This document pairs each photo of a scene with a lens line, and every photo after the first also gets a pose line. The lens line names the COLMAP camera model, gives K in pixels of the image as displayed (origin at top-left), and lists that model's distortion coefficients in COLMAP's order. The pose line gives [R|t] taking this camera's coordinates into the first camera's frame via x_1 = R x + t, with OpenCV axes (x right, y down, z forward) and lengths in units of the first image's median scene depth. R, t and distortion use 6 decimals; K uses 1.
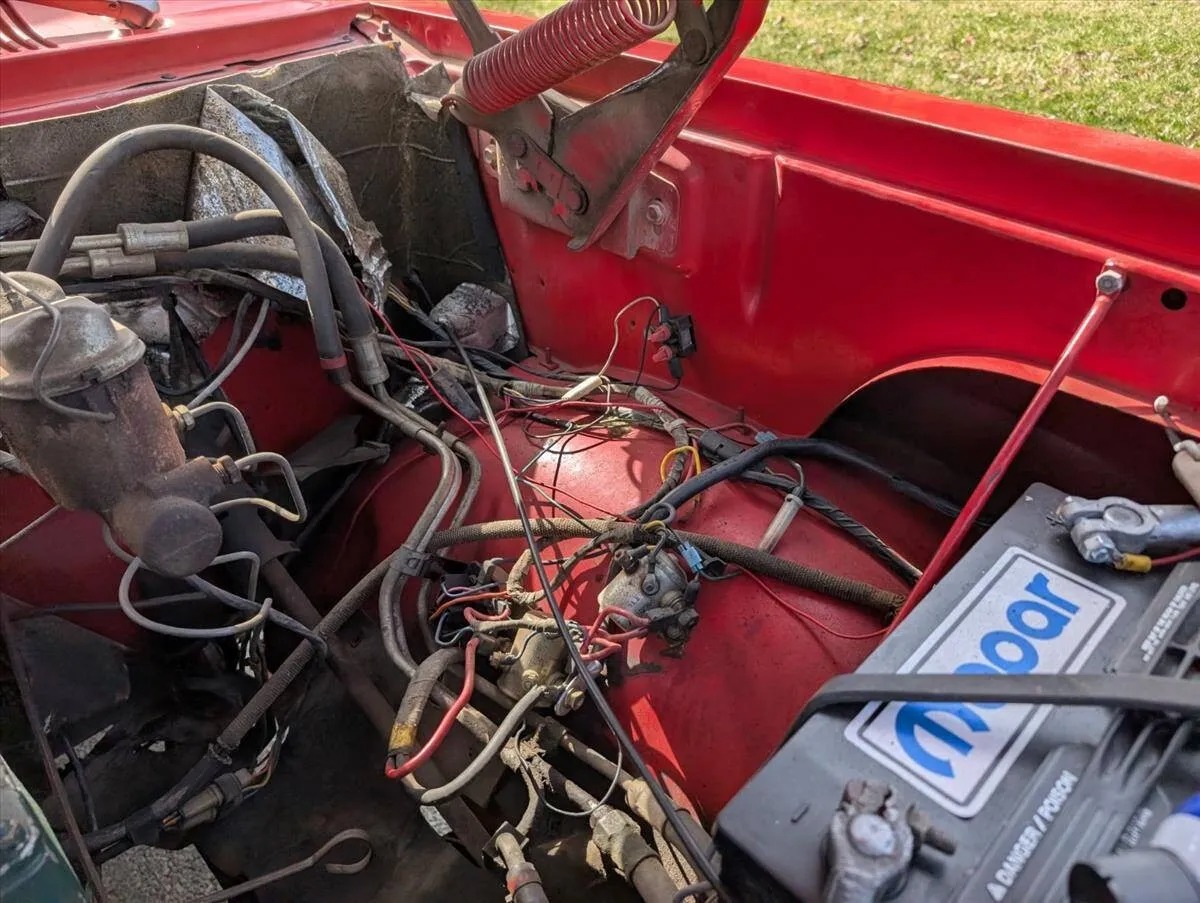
lens RADIAL K [[887.9, 0, 602.1], [0, 887.9, 468.8], [0, 0, 1]] dist [0.006933, -0.005017]
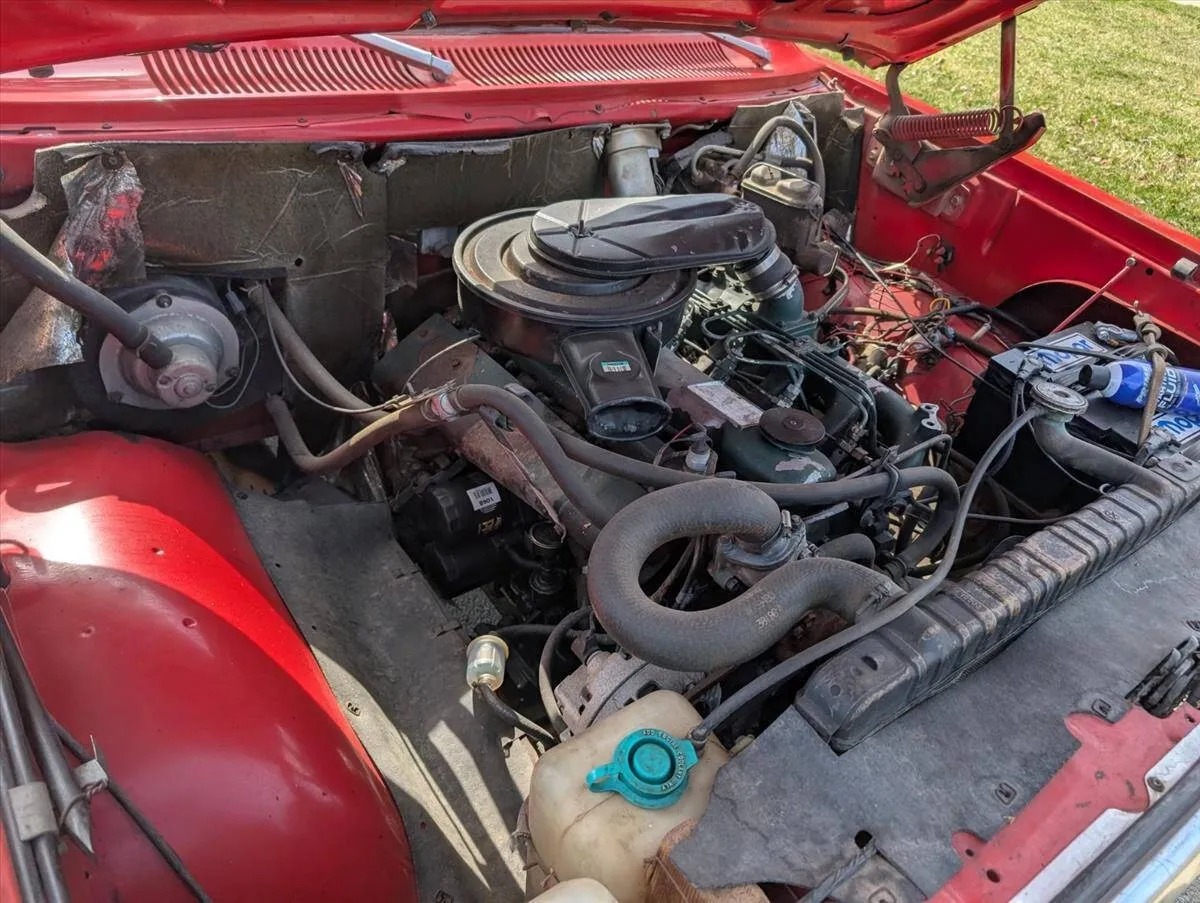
lens RADIAL K [[886.1, 0, 600.0], [0, 886.1, 451.5], [0, 0, 1]] dist [0.002685, 0.004554]
pose [[0.966307, 0.257178, -0.010460, -0.125729], [-0.256786, 0.966025, 0.029271, 0.101744], [0.017632, -0.025599, 0.999517, -0.266218]]
